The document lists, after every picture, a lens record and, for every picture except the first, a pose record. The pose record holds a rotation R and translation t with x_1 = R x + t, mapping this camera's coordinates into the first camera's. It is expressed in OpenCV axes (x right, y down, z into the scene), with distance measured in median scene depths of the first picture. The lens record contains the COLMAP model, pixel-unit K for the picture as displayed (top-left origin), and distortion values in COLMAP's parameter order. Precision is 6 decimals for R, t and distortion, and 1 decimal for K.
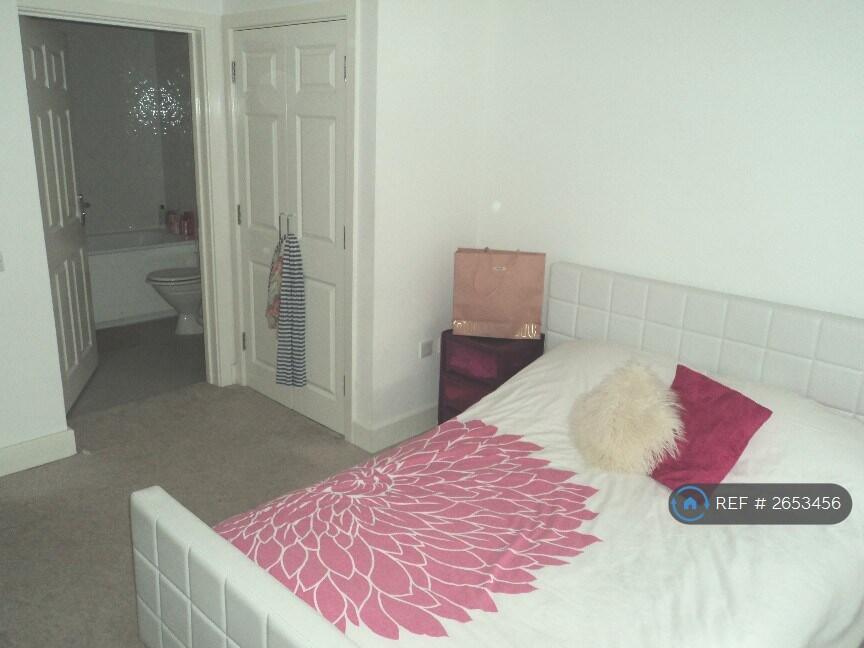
lens RADIAL K [[690.3, 0, 432.0], [0, 690.3, 324.0], [0, 0, 1]] dist [0.008637, -0.000851]
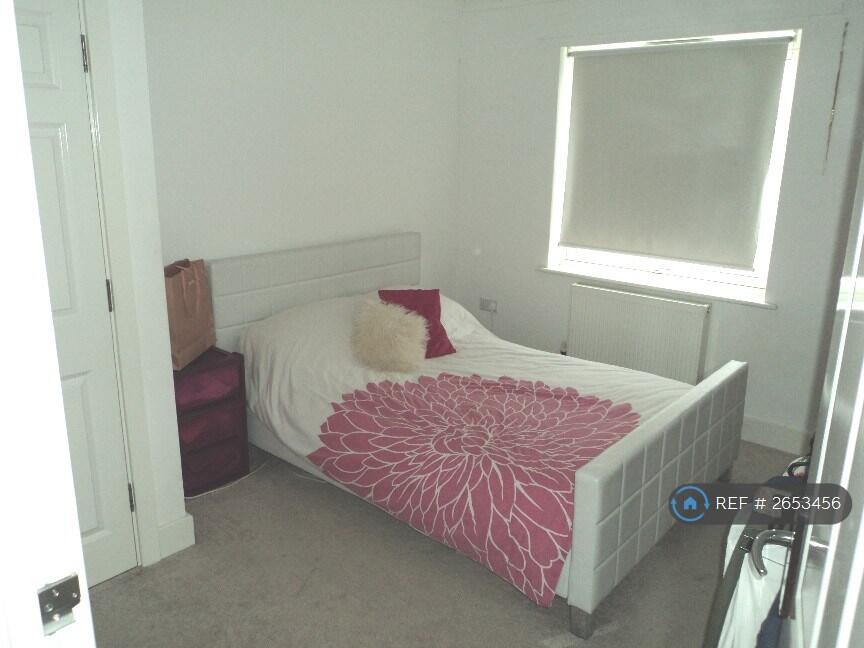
lens RADIAL K [[690.3, 0, 432.0], [0, 690.3, 324.0], [0, 0, 1]] dist [0.008637, -0.000851]
pose [[-0.057010, -0.295877, 0.953523, -1.225420], [0.257377, 0.918439, 0.300379, -0.331882], [-0.964628, 0.262539, 0.023792, 1.016617]]
